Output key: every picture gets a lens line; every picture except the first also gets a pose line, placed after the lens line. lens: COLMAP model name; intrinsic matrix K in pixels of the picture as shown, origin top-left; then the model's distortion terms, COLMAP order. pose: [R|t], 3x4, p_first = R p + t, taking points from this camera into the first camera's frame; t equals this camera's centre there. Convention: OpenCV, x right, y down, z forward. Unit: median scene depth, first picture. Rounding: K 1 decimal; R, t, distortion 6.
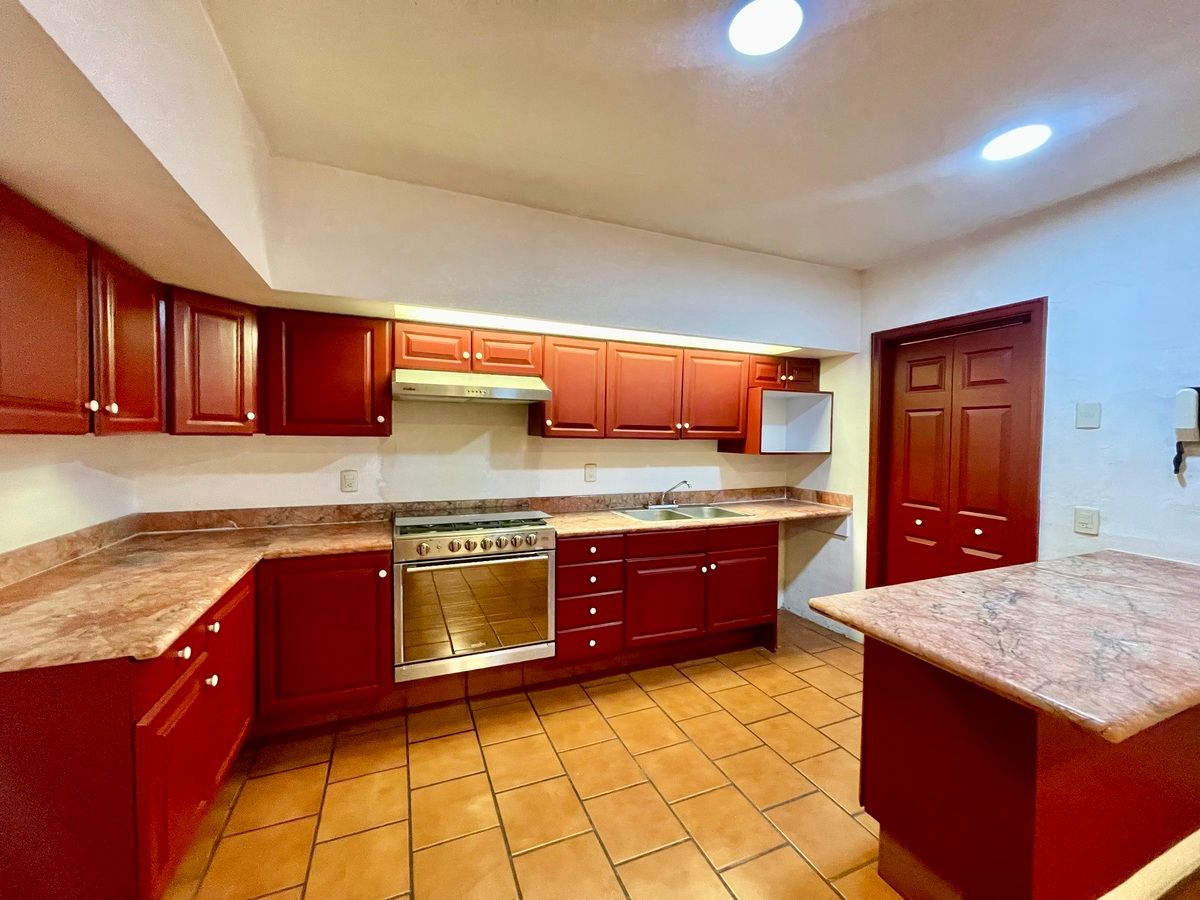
lens RADIAL K [[482.0, 0, 597.4], [0, 482.0, 451.2], [0, 0, 1]] dist [-0.000621, -0.000088]
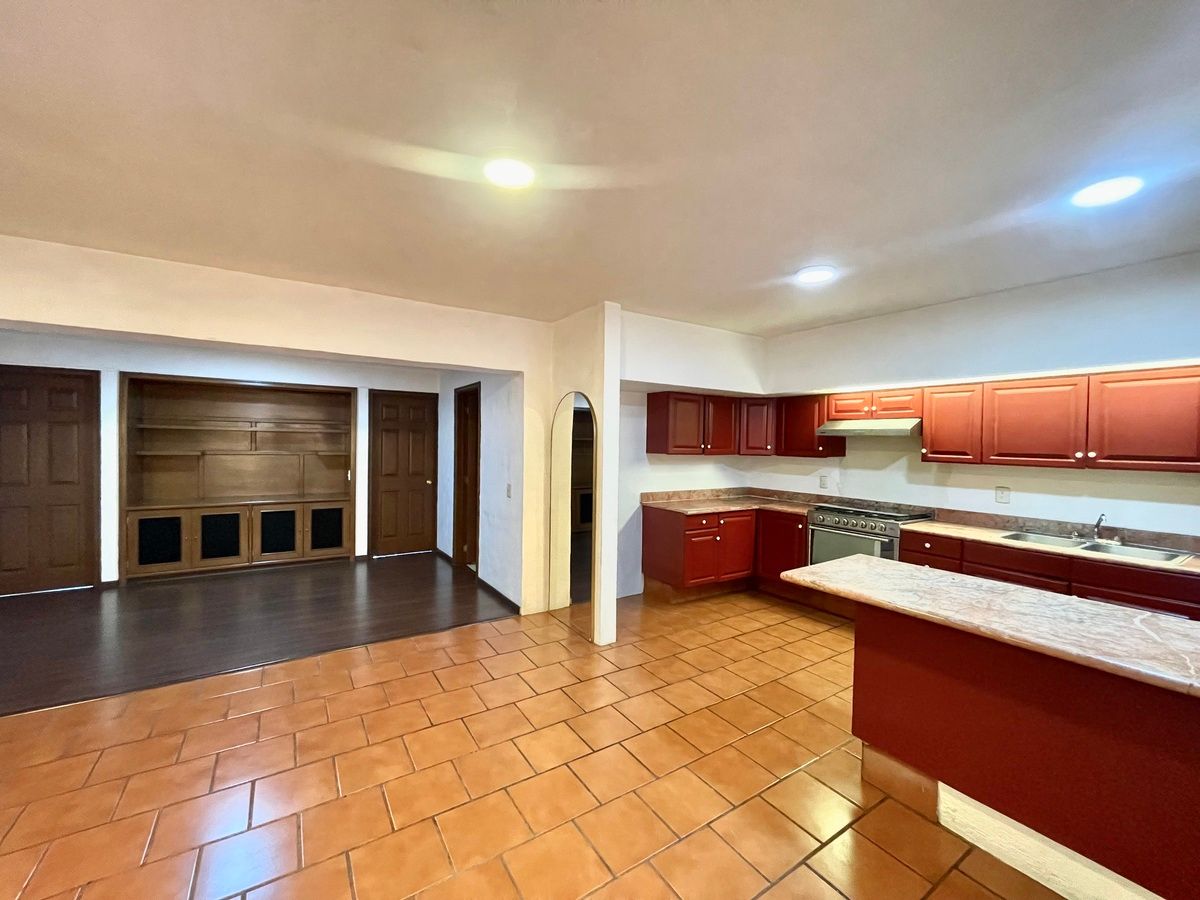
lens RADIAL K [[482.0, 0, 598.1], [0, 482.0, 450.6], [0, 0, 1]] dist [-0.000621, -0.000088]
pose [[0.183621, 0.009796, -0.982948, 1.071288], [-0.046529, 0.998916, 0.001263, -0.018761], [0.981895, 0.045504, 0.183878, -0.160407]]
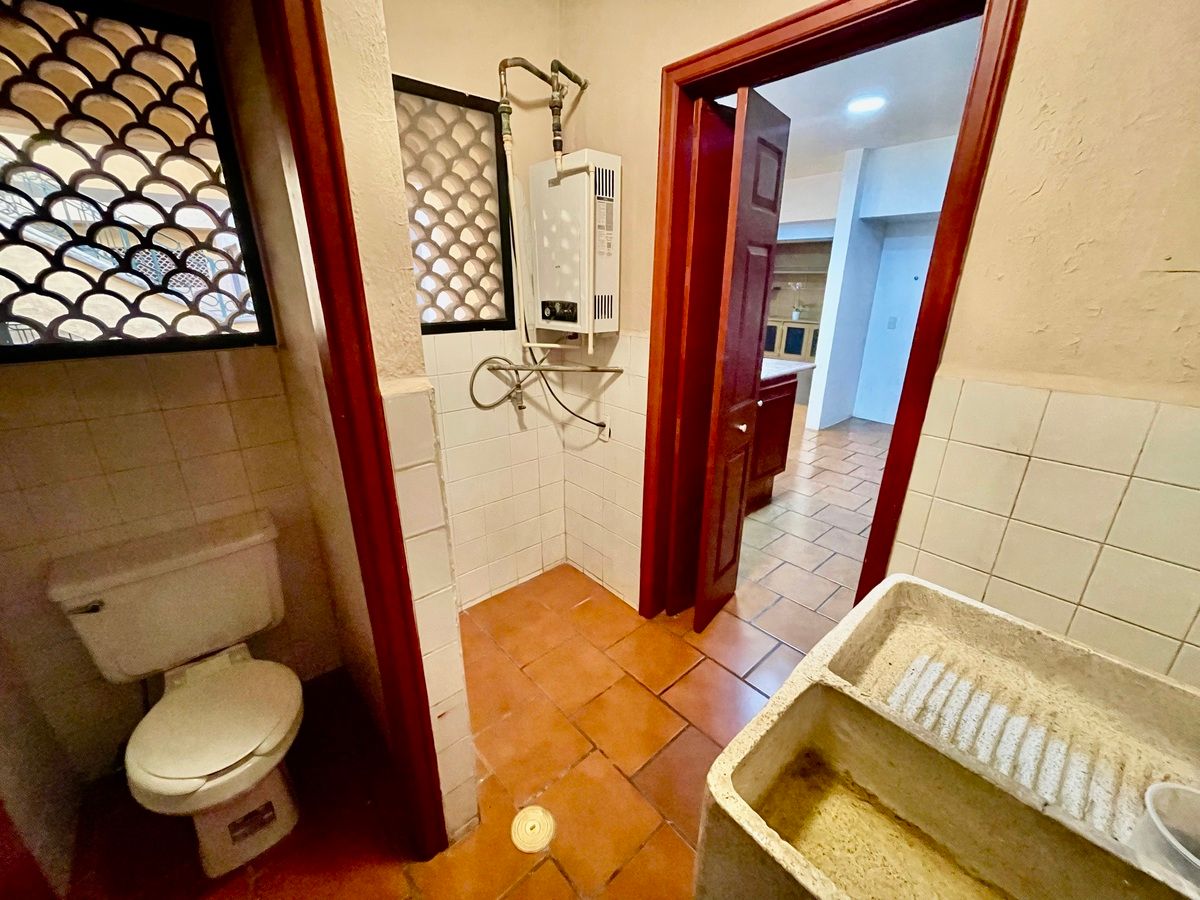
lens RADIAL K [[482.0, 0, 598.1], [0, 482.0, 448.0], [0, 0, 1]] dist [-0.000621, -0.000088]
pose [[-0.945603, 0.101929, -0.308944, 1.176007], [-0.020002, 0.929636, 0.367935, -0.099506], [0.324708, 0.354100, -0.877028, 1.511205]]
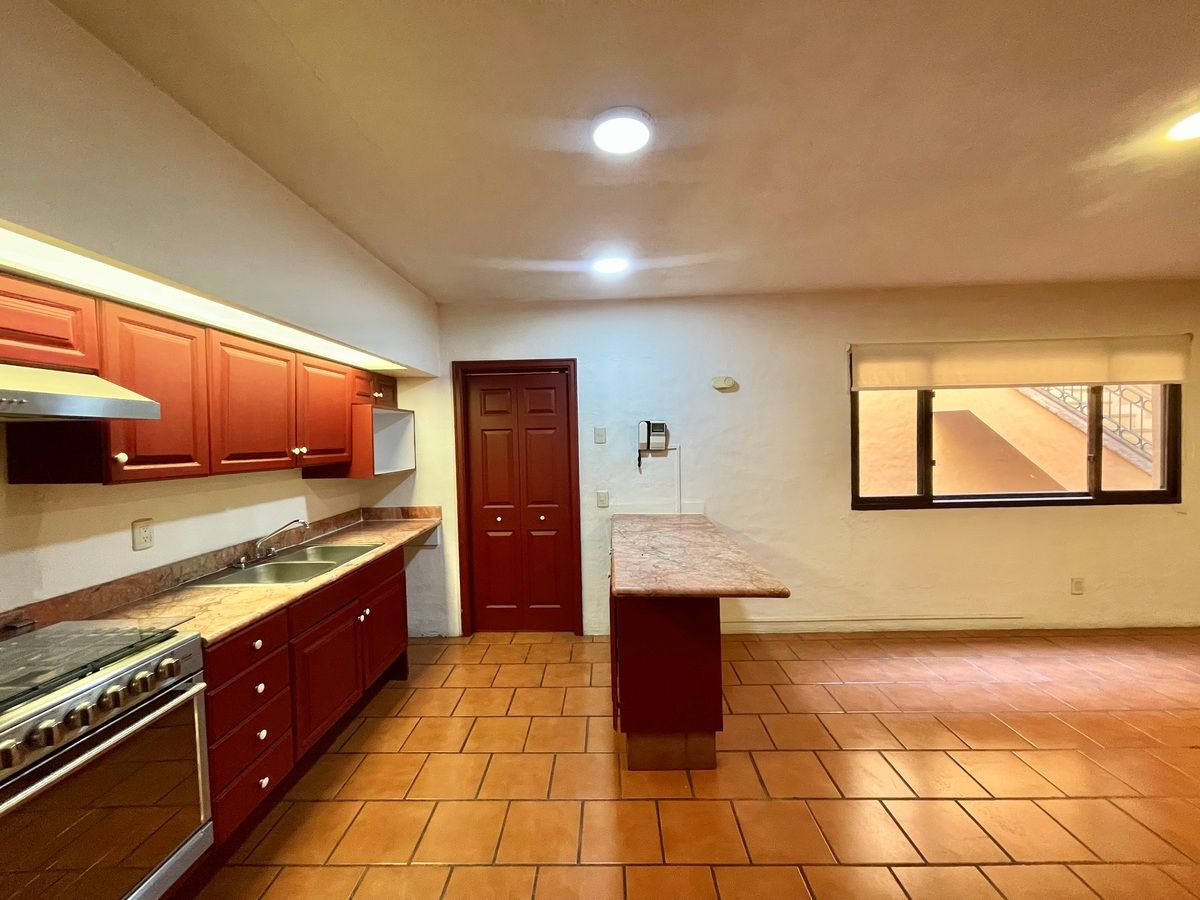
lens RADIAL K [[482.0, 0, 599.2], [0, 482.0, 451.5], [0, 0, 1]] dist [-0.000621, -0.000088]
pose [[0.404016, -0.047180, 0.913535, -0.386743], [0.057107, 0.998022, 0.026288, -0.049125], [-0.912968, 0.041548, 0.405911, 0.267060]]
